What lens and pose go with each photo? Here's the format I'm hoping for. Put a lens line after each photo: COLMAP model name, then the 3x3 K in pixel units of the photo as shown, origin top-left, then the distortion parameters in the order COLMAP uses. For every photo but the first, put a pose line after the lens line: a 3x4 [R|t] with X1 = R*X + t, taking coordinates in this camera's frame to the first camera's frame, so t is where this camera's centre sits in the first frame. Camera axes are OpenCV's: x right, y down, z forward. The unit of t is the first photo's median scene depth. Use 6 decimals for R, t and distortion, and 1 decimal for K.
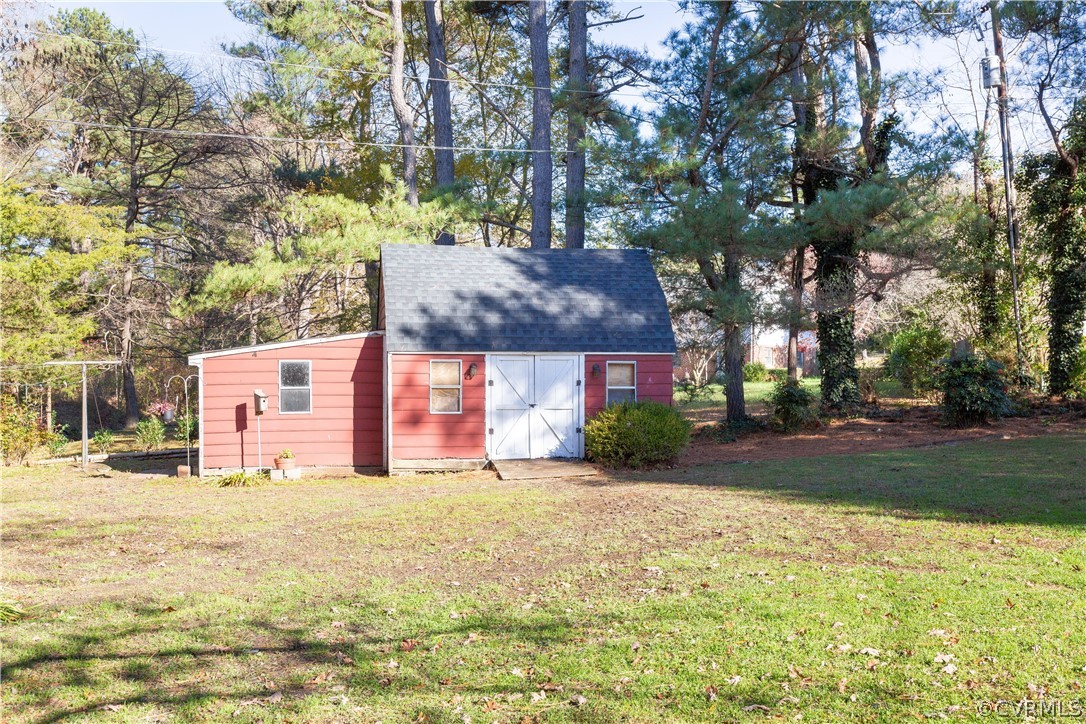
lens RADIAL K [[1095.3, 0, 543.0], [0, 1095.3, 362.0], [0, 0, 1]] dist [0.010867, 0.009619]
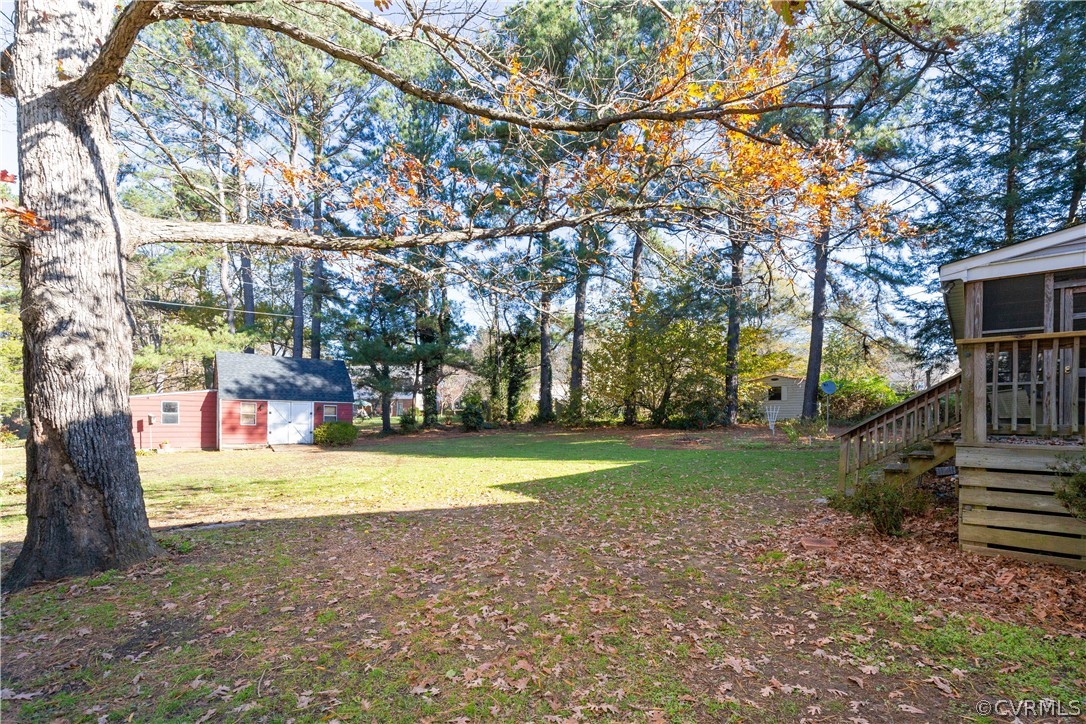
lens RADIAL K [[497.8, 0, 563.3], [0, 497.8, 425.0], [0, 0, 1]] dist [-0.000936, -0.000101]
pose [[0.892968, 0.006027, 0.450080, 0.031690], [-0.020183, 0.999441, 0.026660, 0.003285], [-0.449667, -0.032891, 0.892590, -0.242248]]
